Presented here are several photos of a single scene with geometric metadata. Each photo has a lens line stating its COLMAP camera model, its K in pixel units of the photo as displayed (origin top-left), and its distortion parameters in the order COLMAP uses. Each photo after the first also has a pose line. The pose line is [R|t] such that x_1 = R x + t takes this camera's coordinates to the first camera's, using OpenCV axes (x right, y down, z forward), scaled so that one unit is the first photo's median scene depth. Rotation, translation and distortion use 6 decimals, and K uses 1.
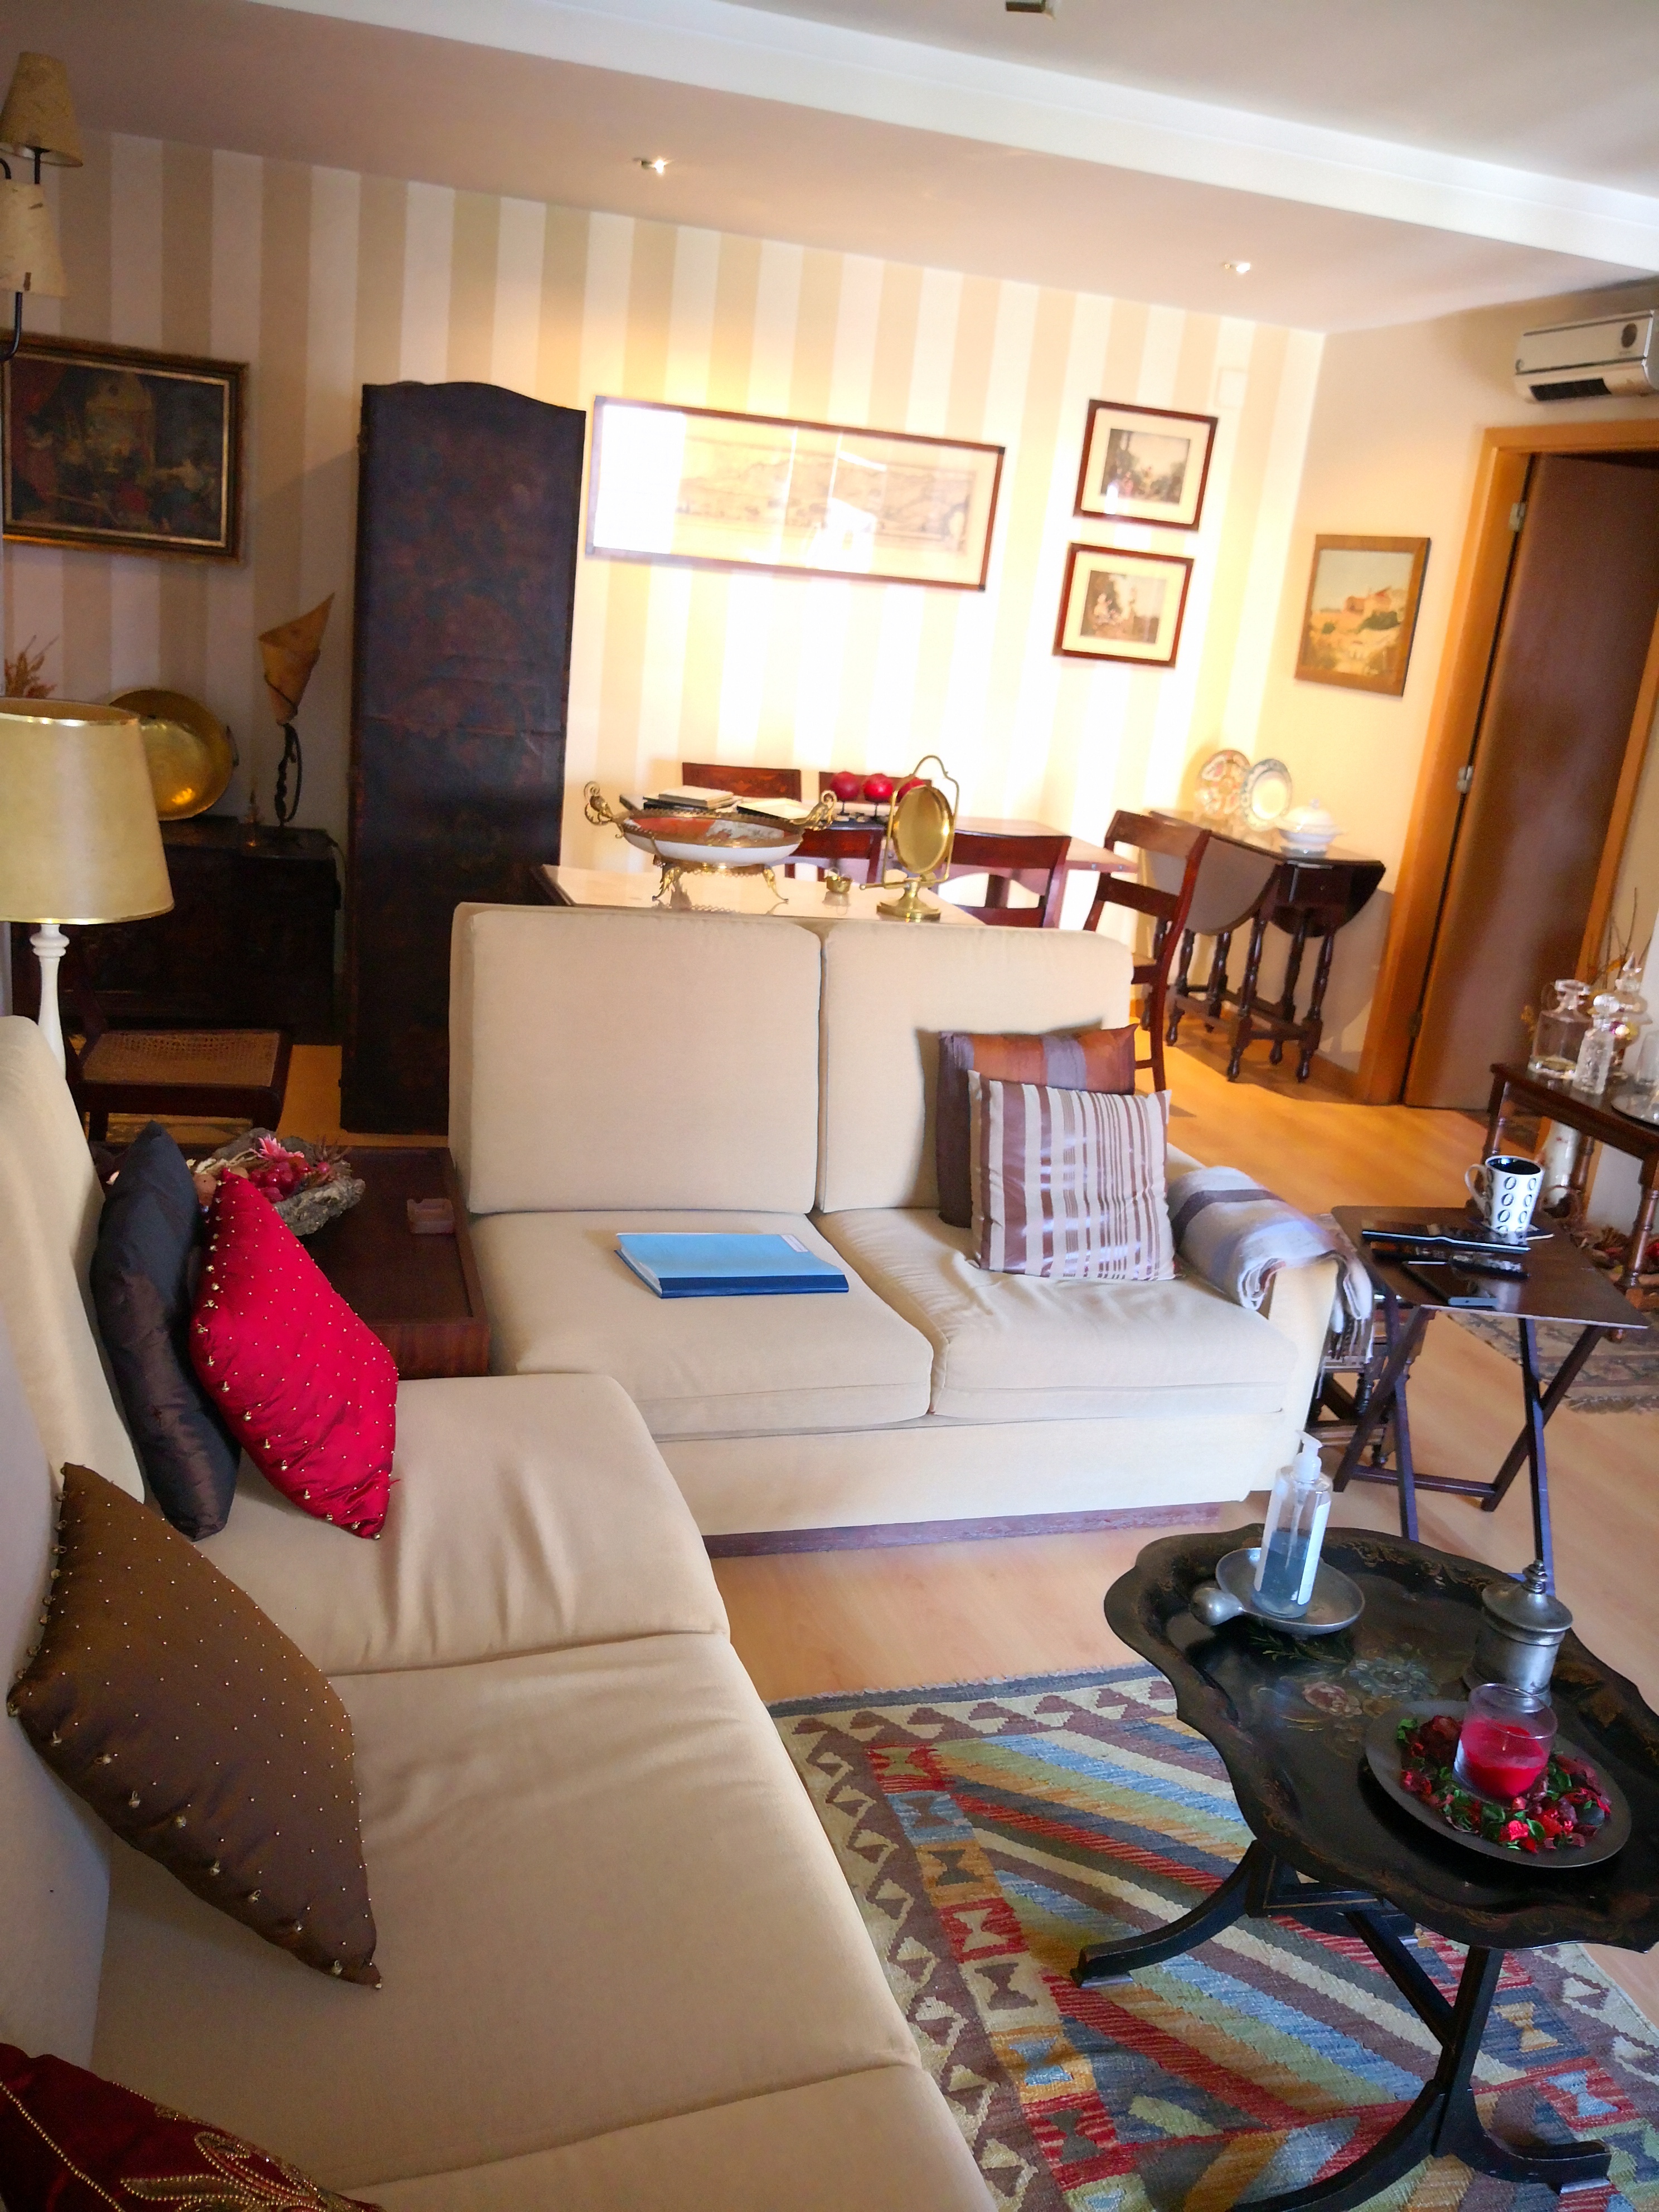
lens RADIAL K [[1804.0, 0, 831.5], [0, 1804.0, 1109.0], [0, 0, 1]] dist [-0.014263, -0.002710]
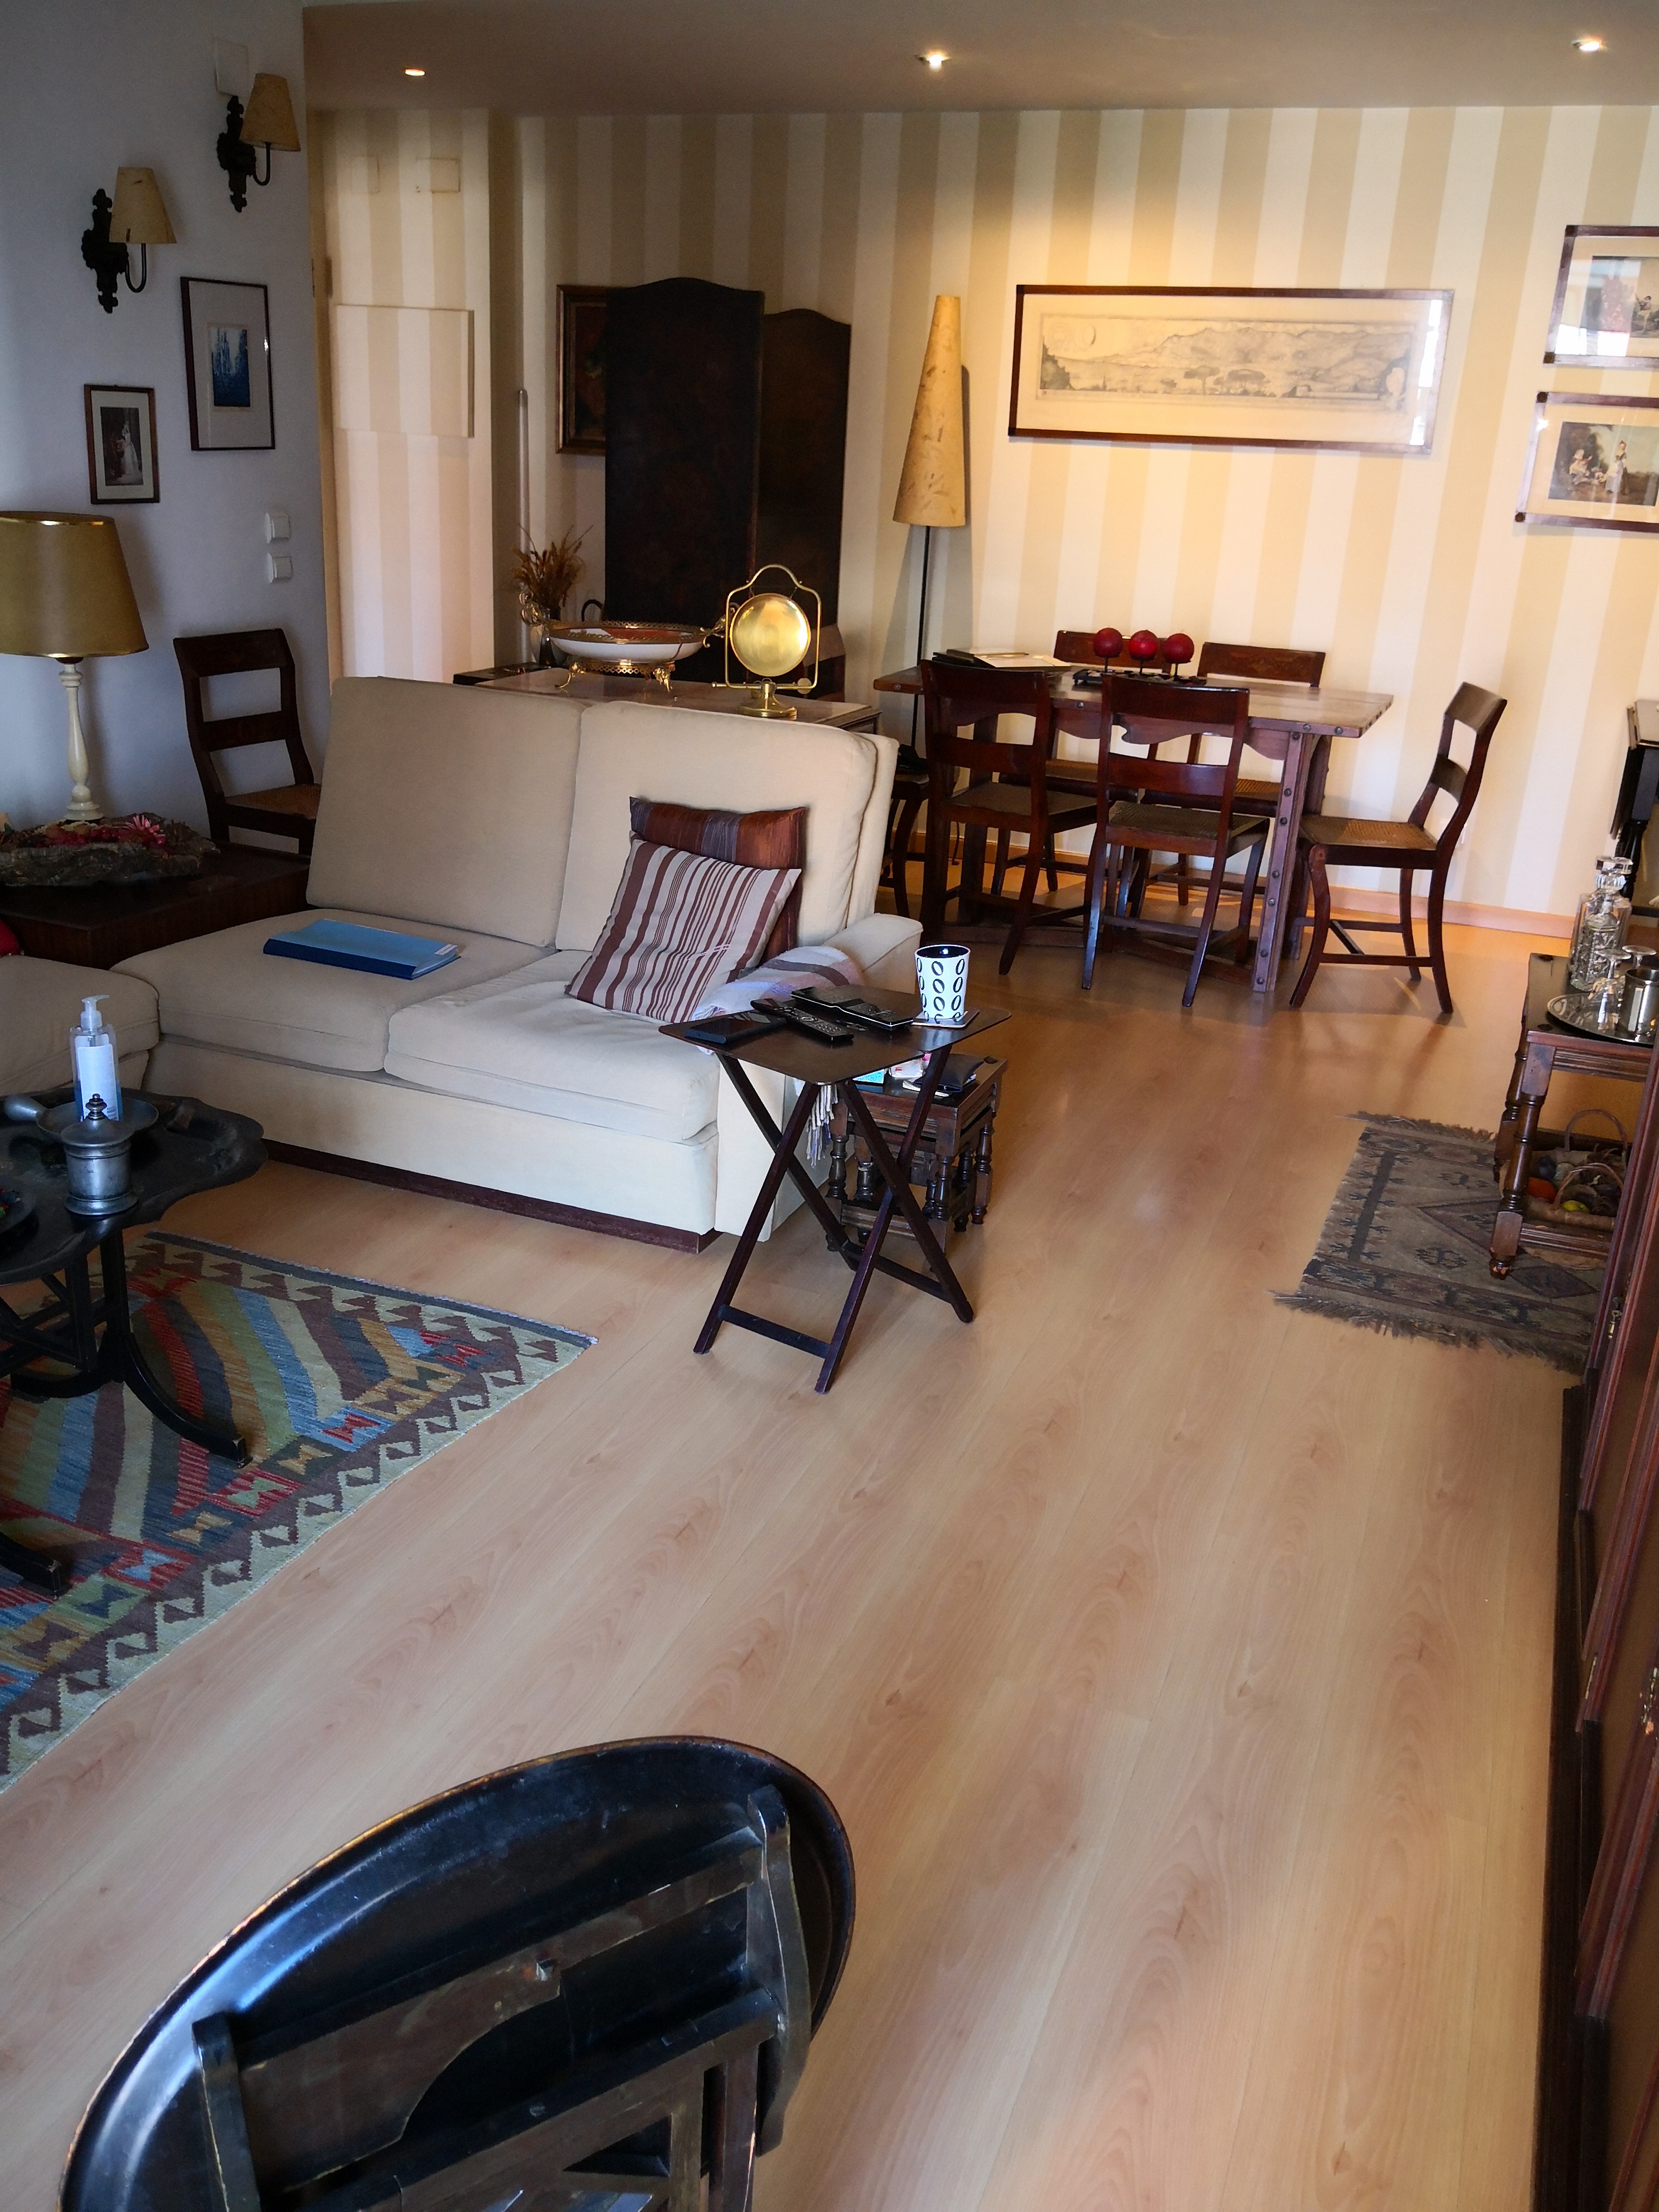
lens RADIAL K [[1804.0, 0, 833.8], [0, 1804.0, 1105.3], [0, 0, 1]] dist [-0.014263, -0.002710]
pose [[0.770843, 0.159213, -0.616808, 0.502857], [-0.151067, 0.986331, 0.065803, 0.030712], [0.618853, 0.042455, 0.784358, 0.106991]]
